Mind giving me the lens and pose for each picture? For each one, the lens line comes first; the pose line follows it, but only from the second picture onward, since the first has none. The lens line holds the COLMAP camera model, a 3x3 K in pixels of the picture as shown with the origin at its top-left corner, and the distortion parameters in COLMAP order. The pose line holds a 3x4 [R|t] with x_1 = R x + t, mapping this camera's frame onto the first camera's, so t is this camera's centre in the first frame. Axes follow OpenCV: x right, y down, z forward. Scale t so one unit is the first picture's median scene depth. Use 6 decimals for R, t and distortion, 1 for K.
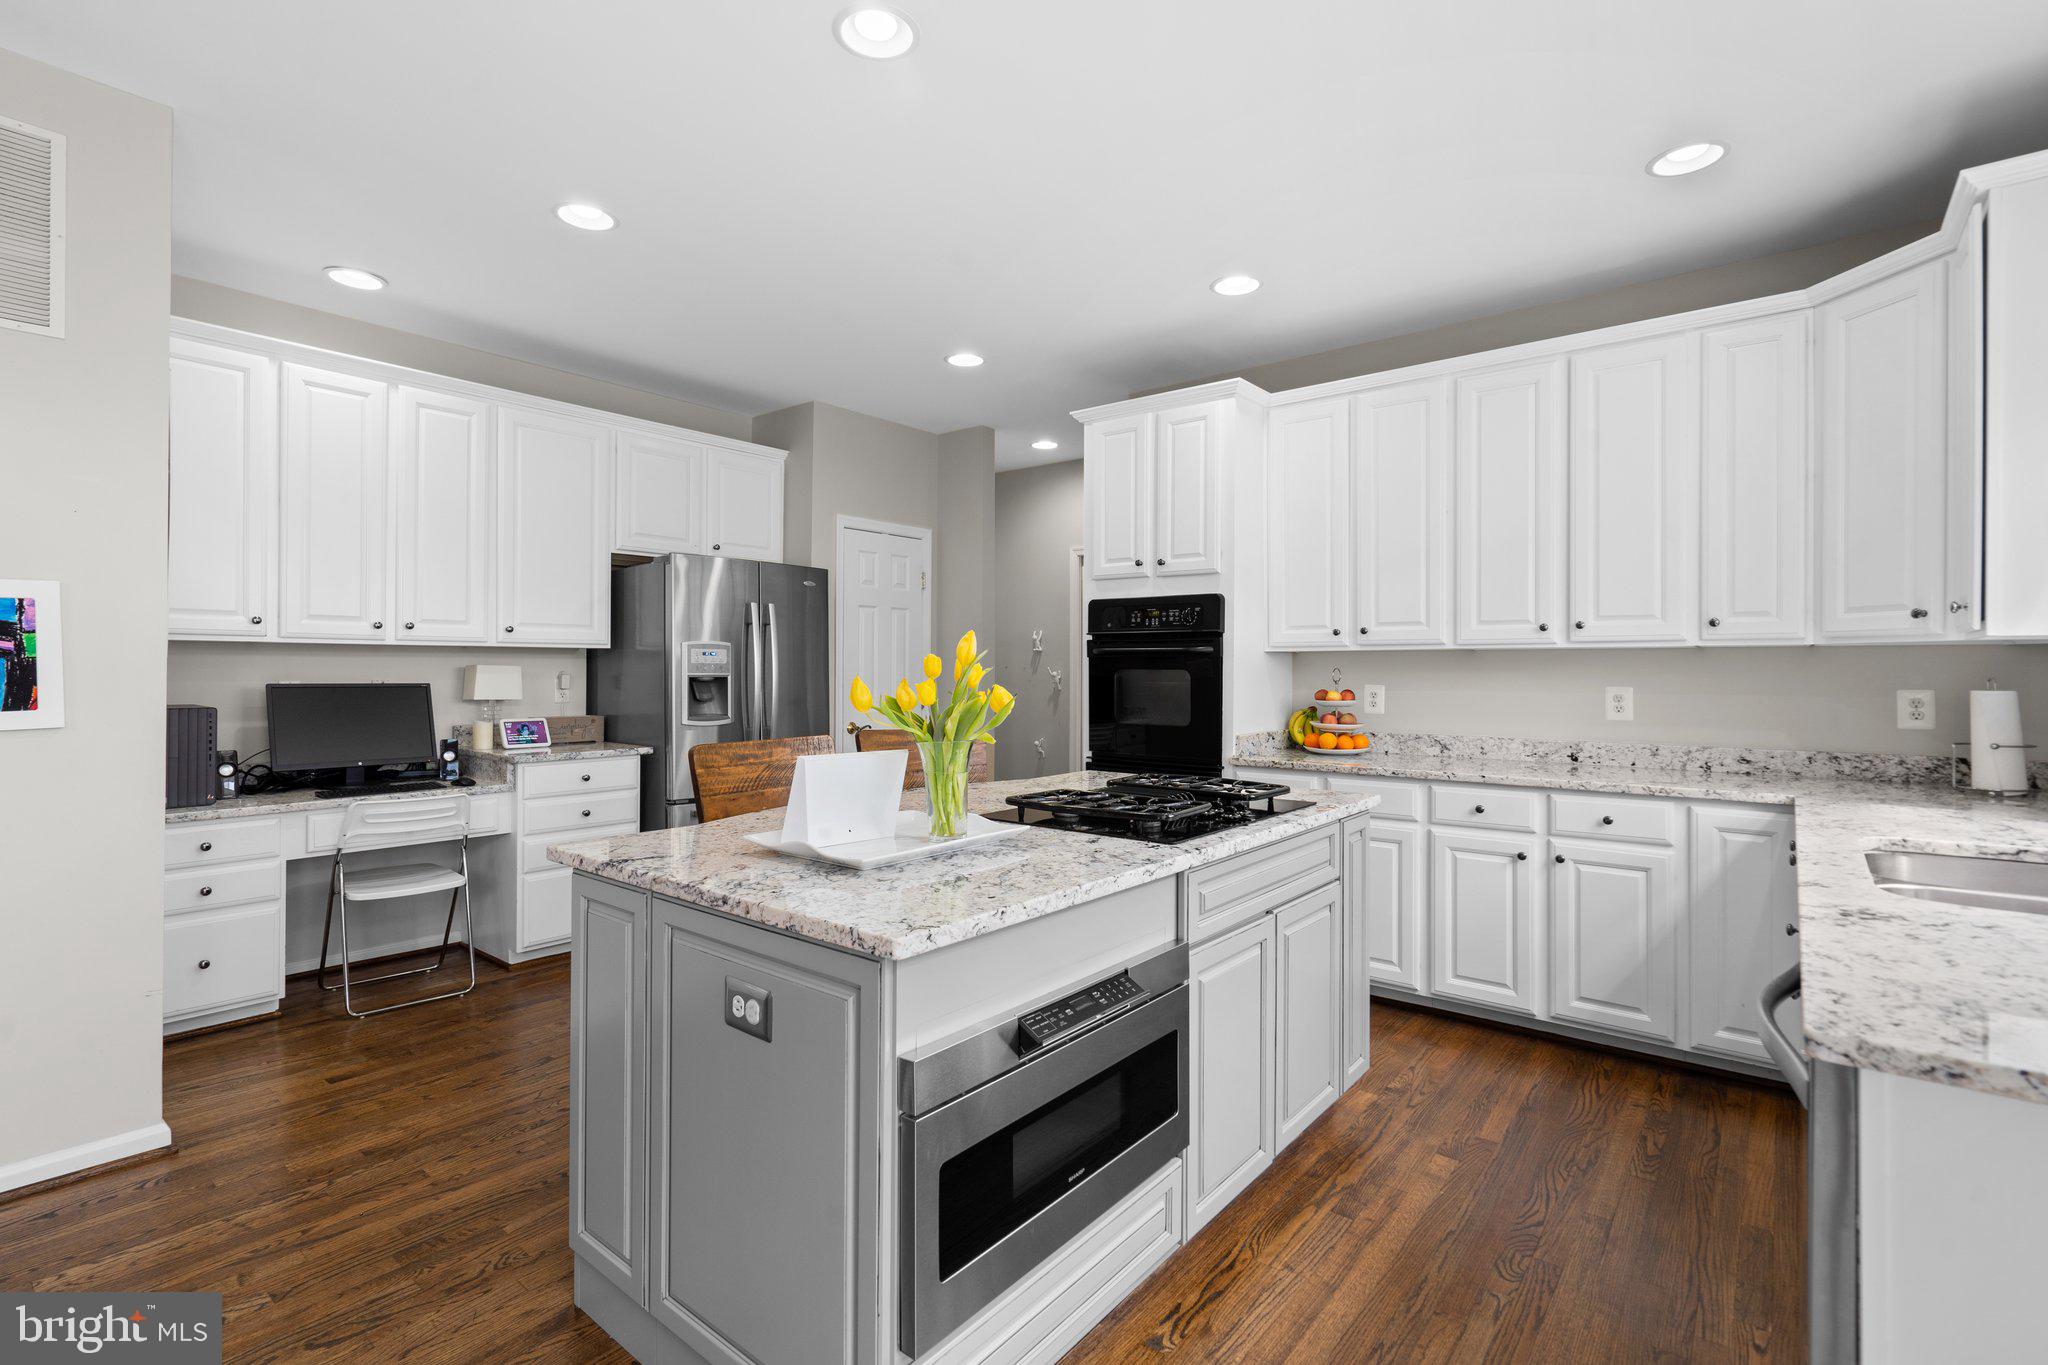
lens RADIAL K [[943.4, 0, 1005.7], [0, 943.4, 671.1], [0, 0, 1]] dist [-0.002095, 0.000332]
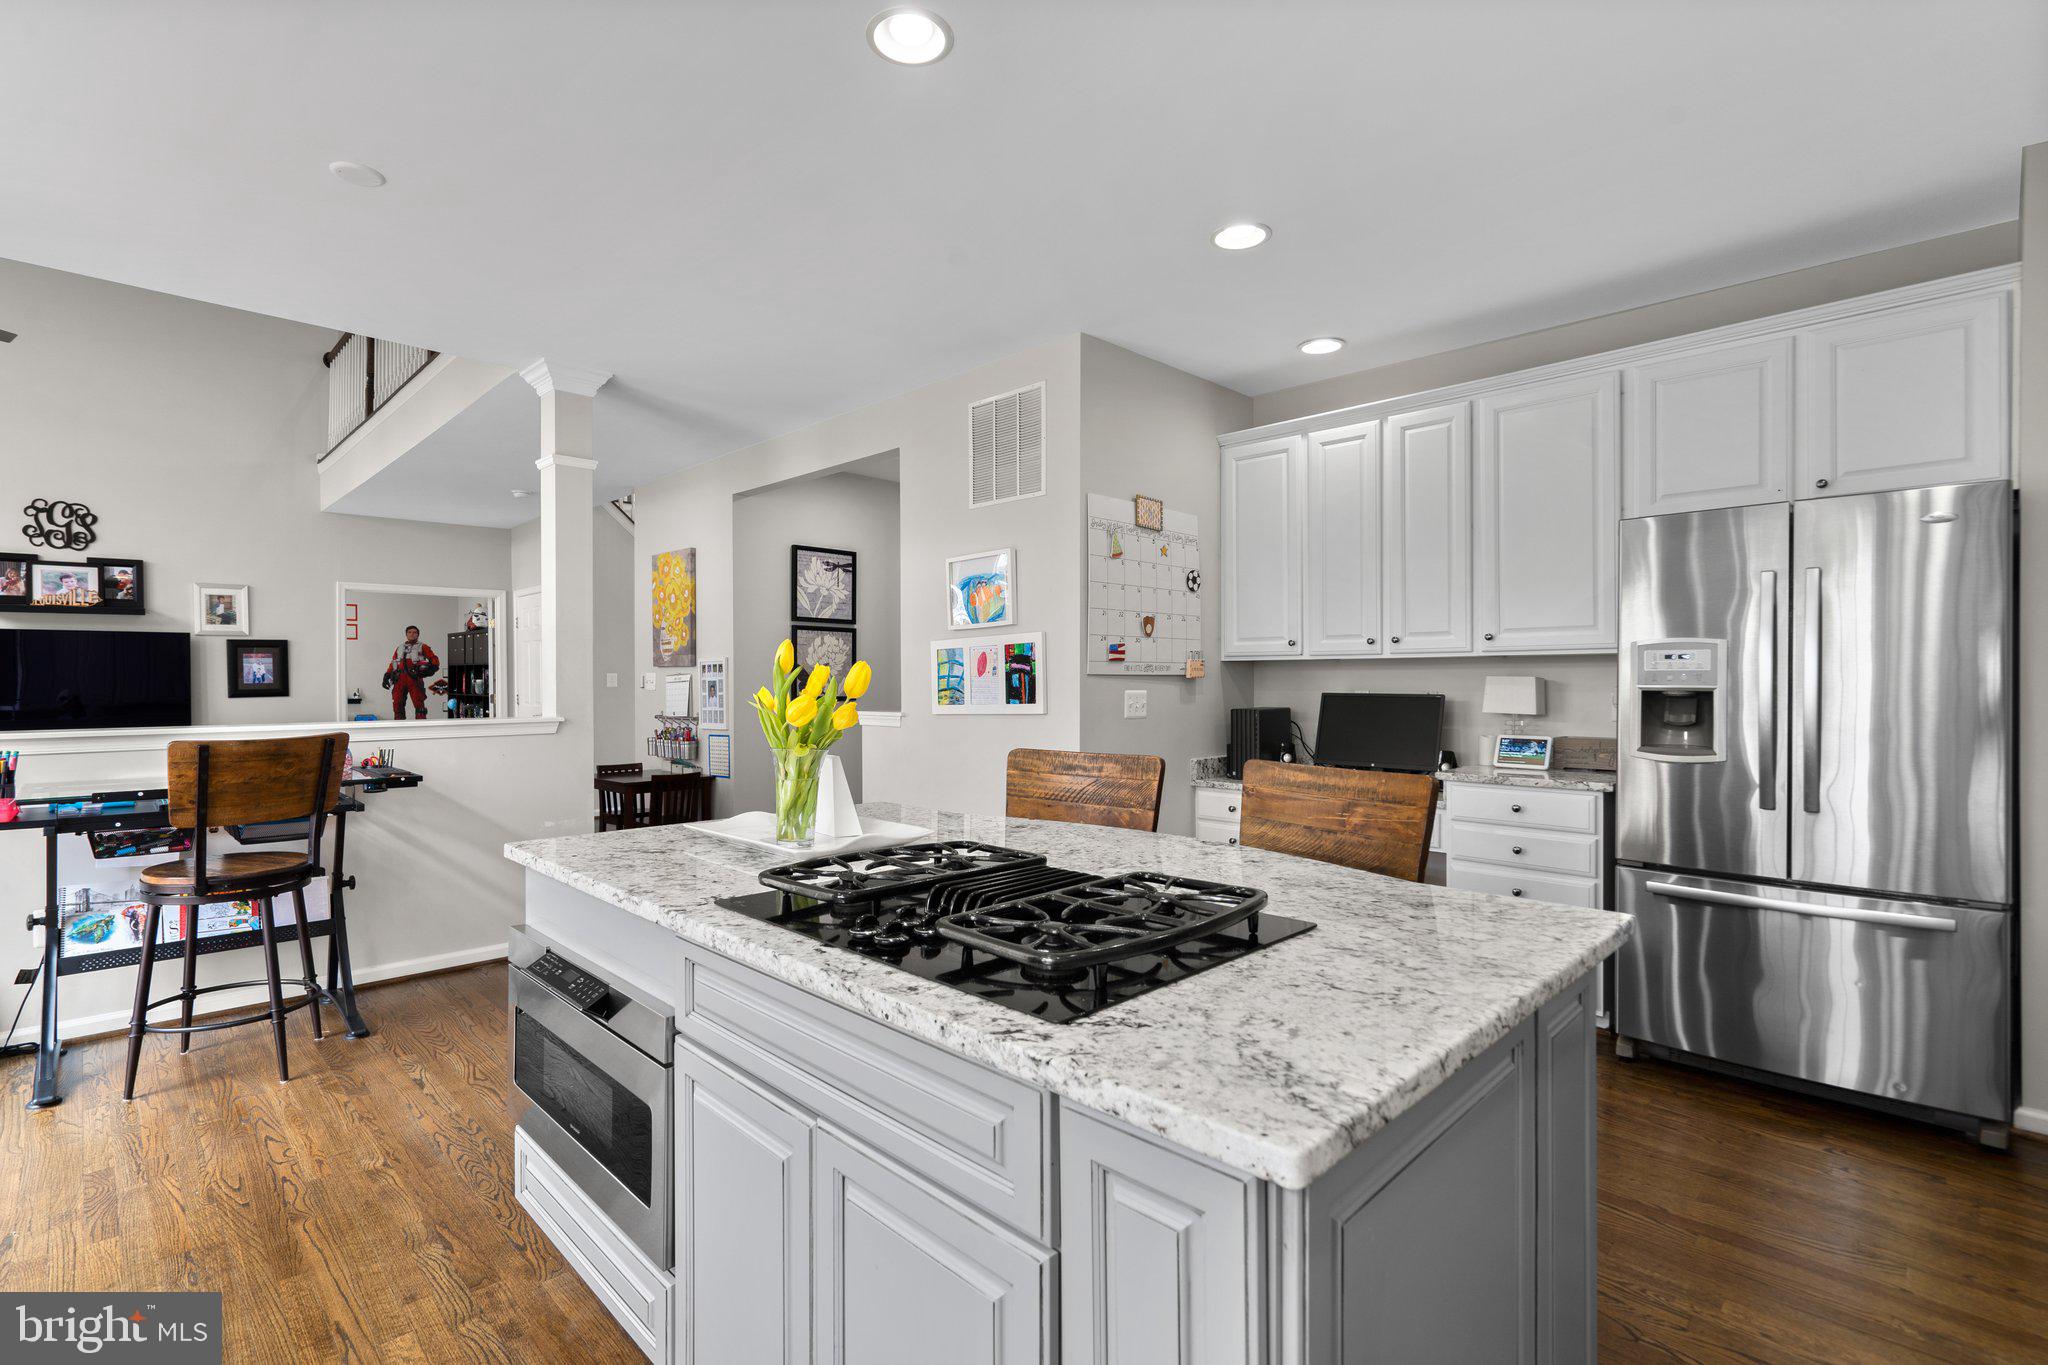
lens RADIAL K [[943.4, 0, 1005.9], [0, 943.4, 682.0], [0, 0, 1]] dist [-0.002095, 0.000332]
pose [[-0.096120, -0.002055, -0.995368, 0.439004], [-0.000691, 0.999998, -0.001998, 0.001754], [0.995370, 0.000495, -0.096121, 0.621836]]
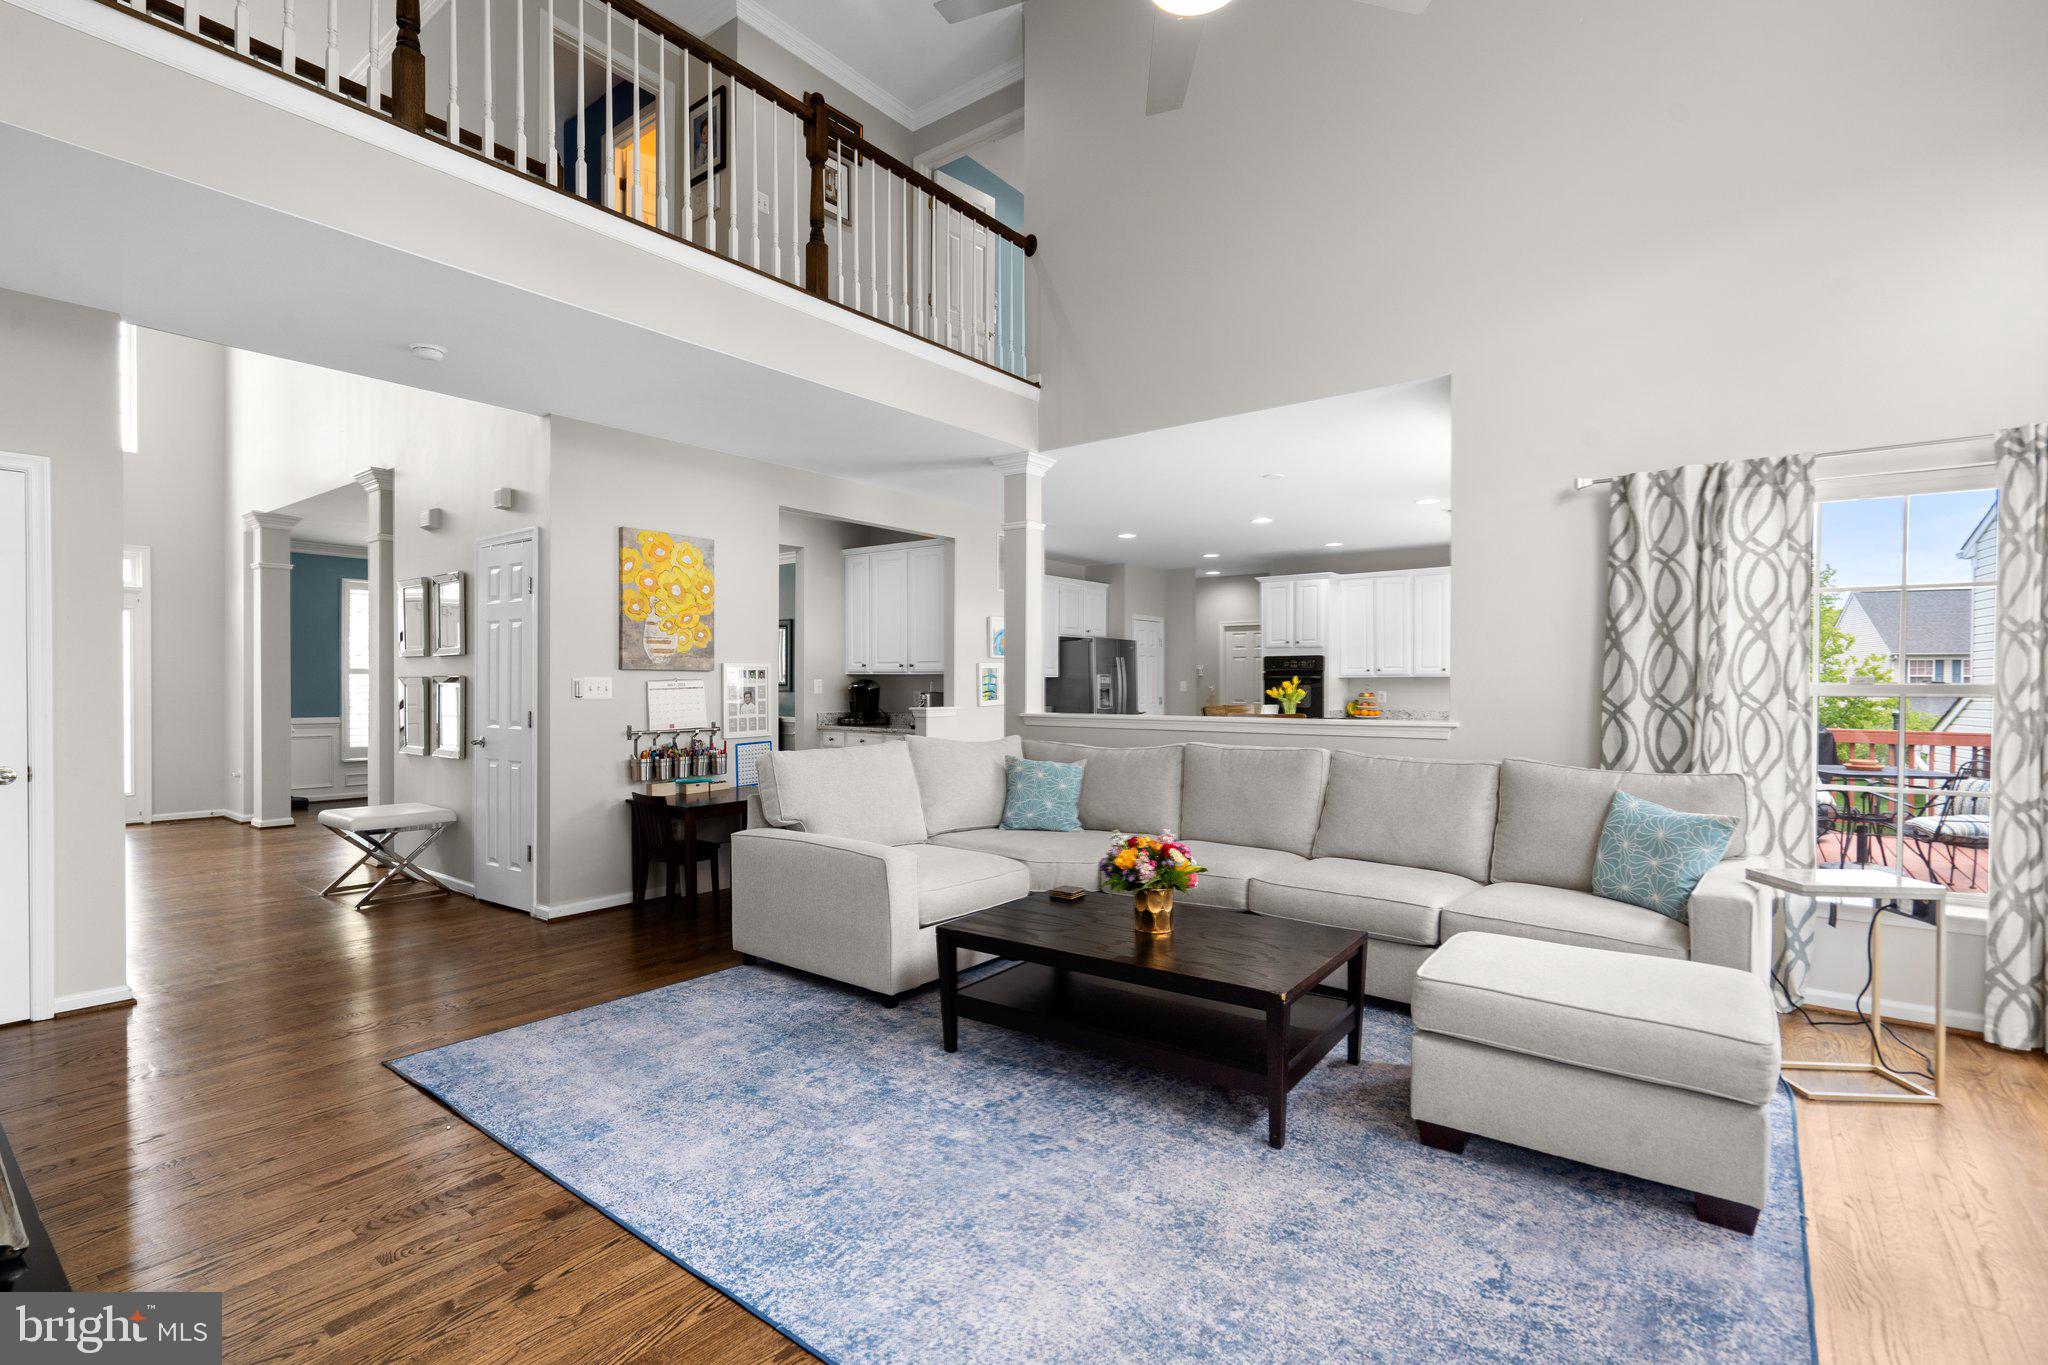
lens RADIAL K [[943.4, 0, 1005.7], [0, 943.4, 692.5], [0, 0, 1]] dist [-0.002095, 0.000332]
pose [[0.999435, -0.006308, 0.033021, -0.687716], [0.006128, 0.999966, 0.005563, -0.000685], [-0.033055, -0.005358, 0.999439, -1.463867]]
